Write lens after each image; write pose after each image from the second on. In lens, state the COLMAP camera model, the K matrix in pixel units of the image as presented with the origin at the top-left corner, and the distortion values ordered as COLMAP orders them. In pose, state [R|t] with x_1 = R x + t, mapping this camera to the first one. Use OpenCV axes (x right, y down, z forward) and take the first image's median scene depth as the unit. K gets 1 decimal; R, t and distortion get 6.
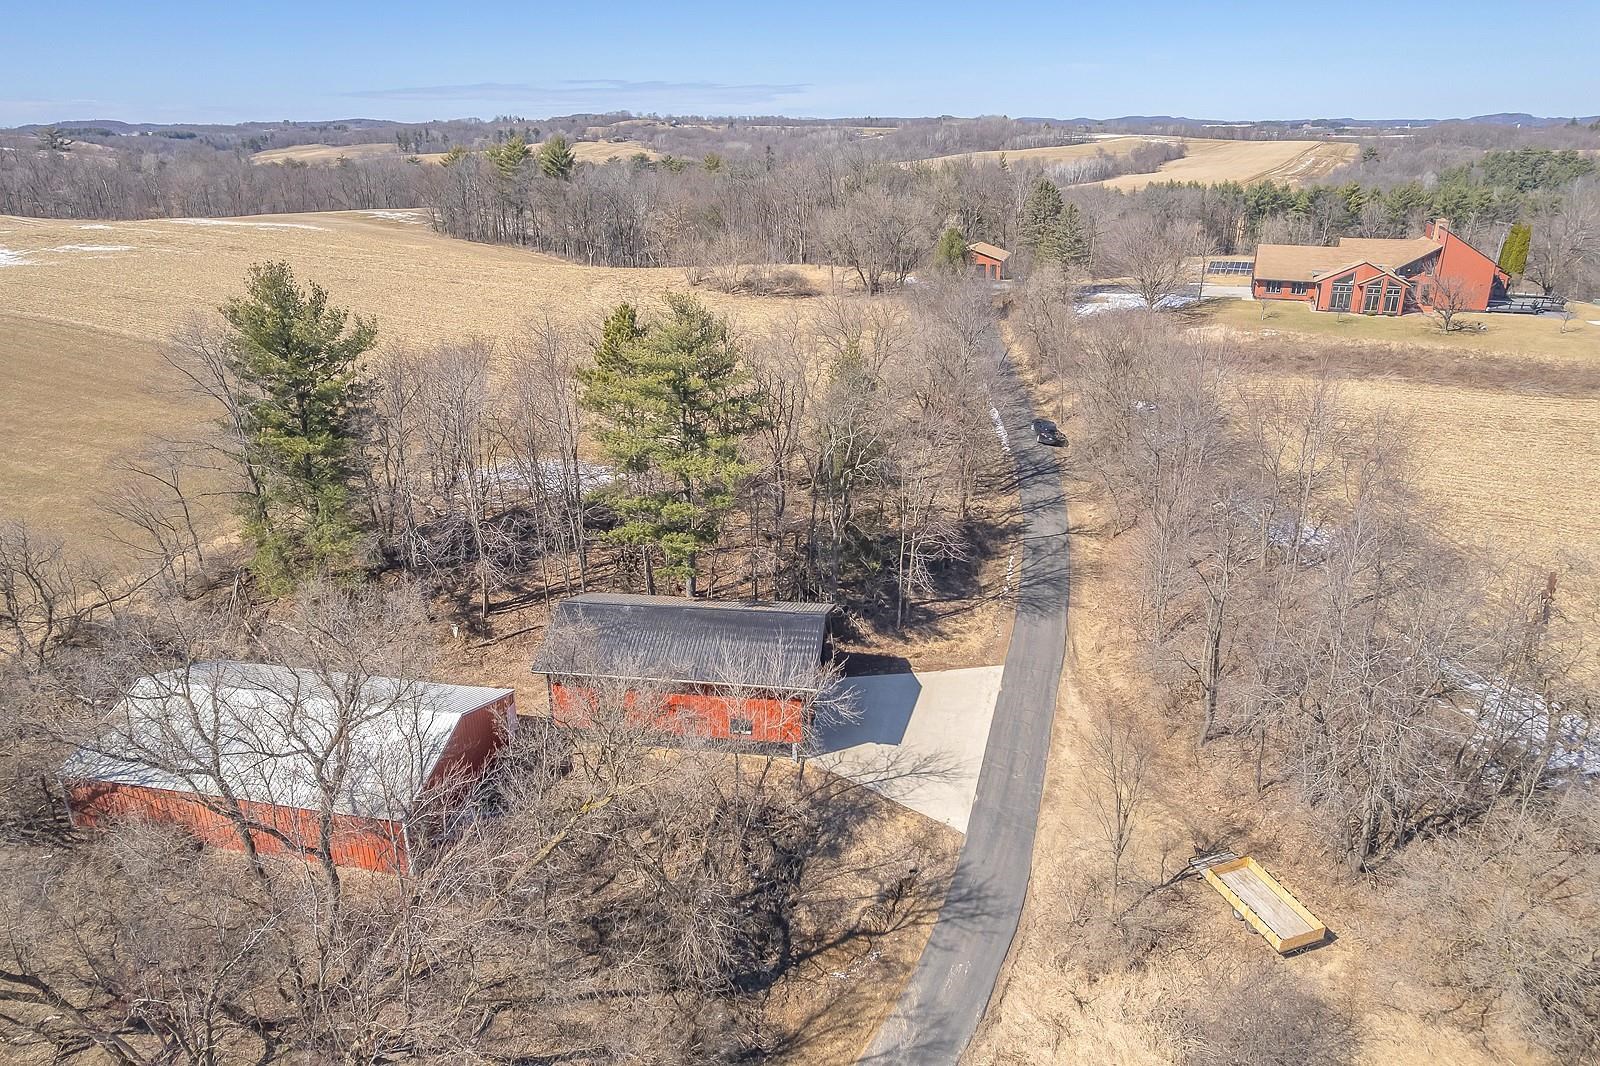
lens RADIAL K [[1099.3, 0, 800.0], [0, 1099.3, 533.0], [0, 0, 1]] dist [-0.004980, -0.001994]
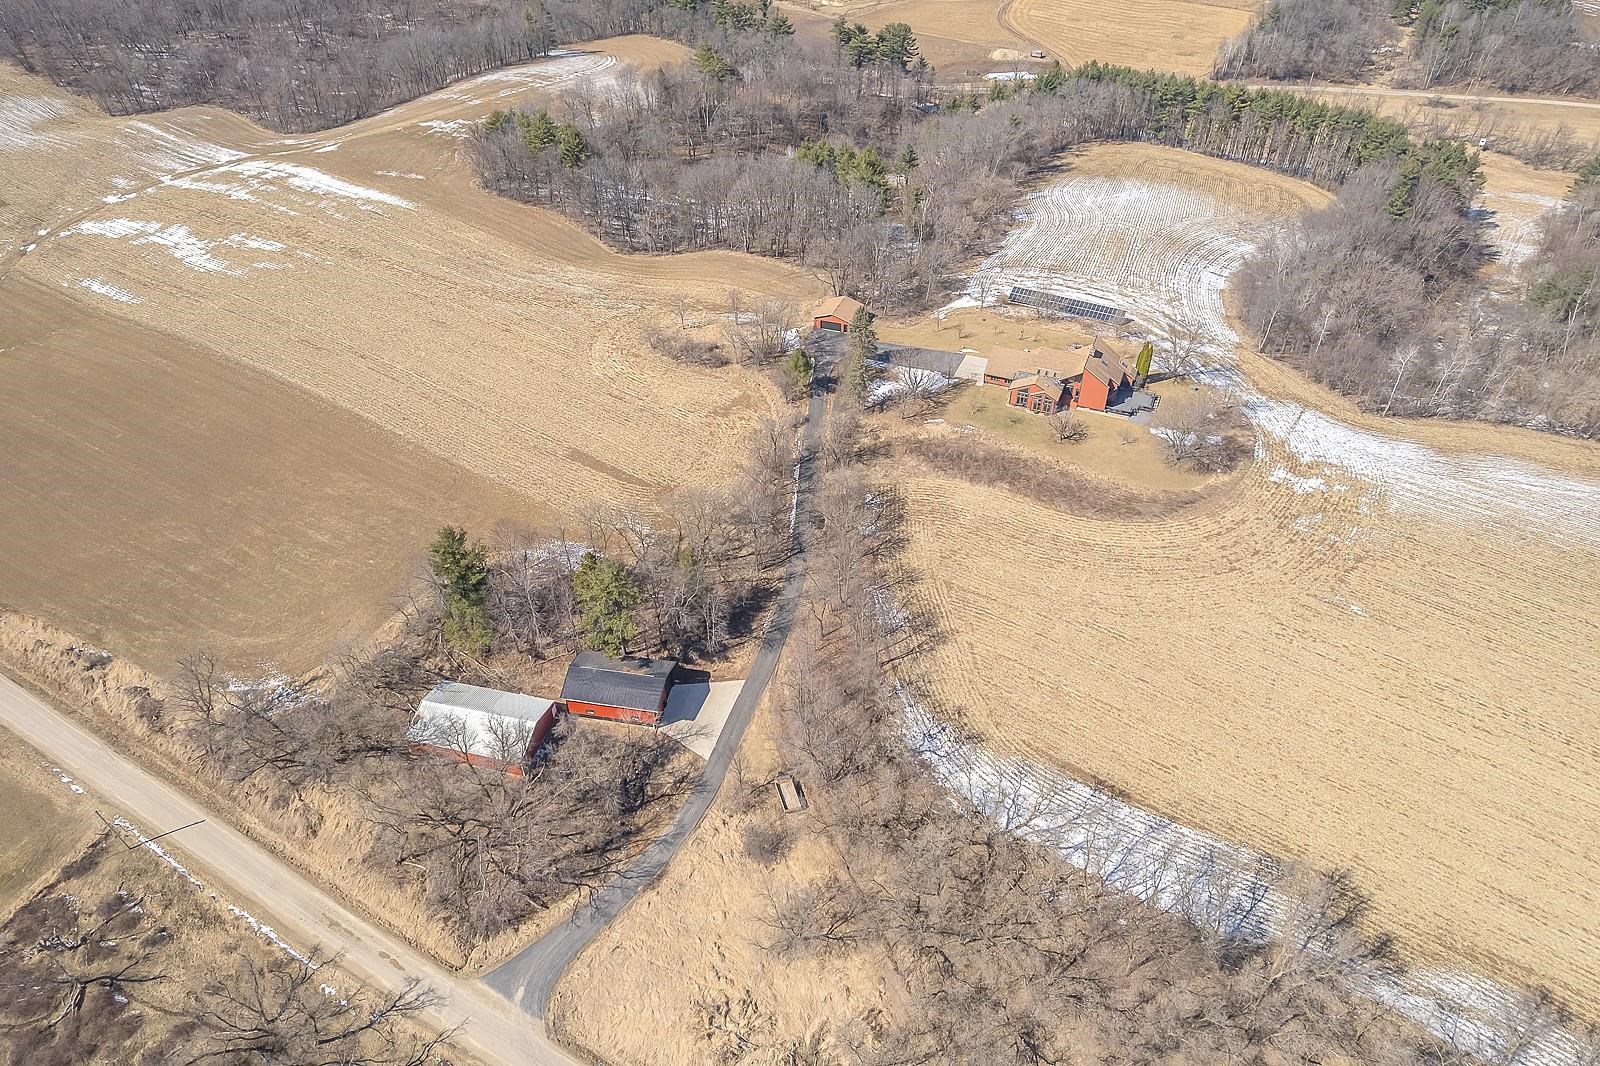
lens RADIAL K [[1099.3, 0, 800.0], [0, 1099.3, 533.0], [0, 0, 1]] dist [-0.004980, -0.001994]
pose [[0.998379, 0.024362, -0.051429, 0.529368], [-0.006427, 0.946220, 0.323461, -1.244768], [0.056543, -0.322607, 0.944843, -1.555699]]
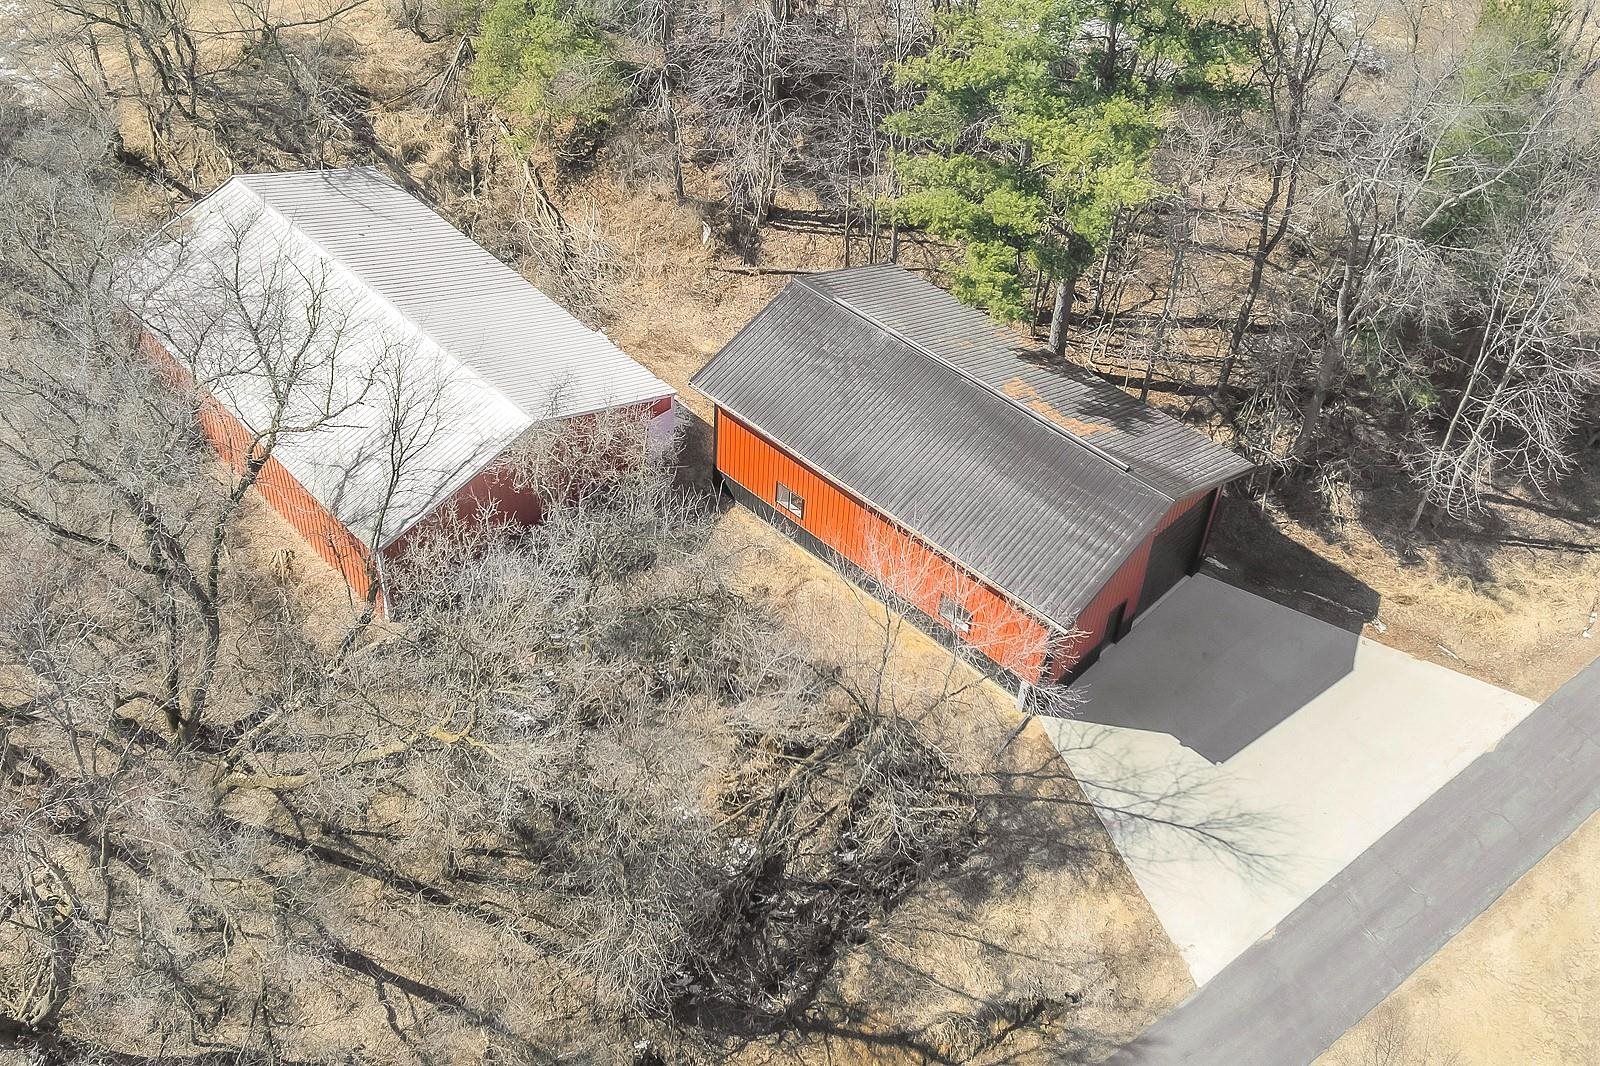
lens RADIAL K [[1658.0, 0, 800.0], [0, 1658.0, 533.0], [0, 0, 1]] dist [-0.008041, -0.019017]
pose [[0.809888, 0.435961, -0.392452, 0.212631], [-0.264456, 0.868566, 0.419113, -0.212374], [0.523588, -0.235648, 0.818734, 0.274846]]
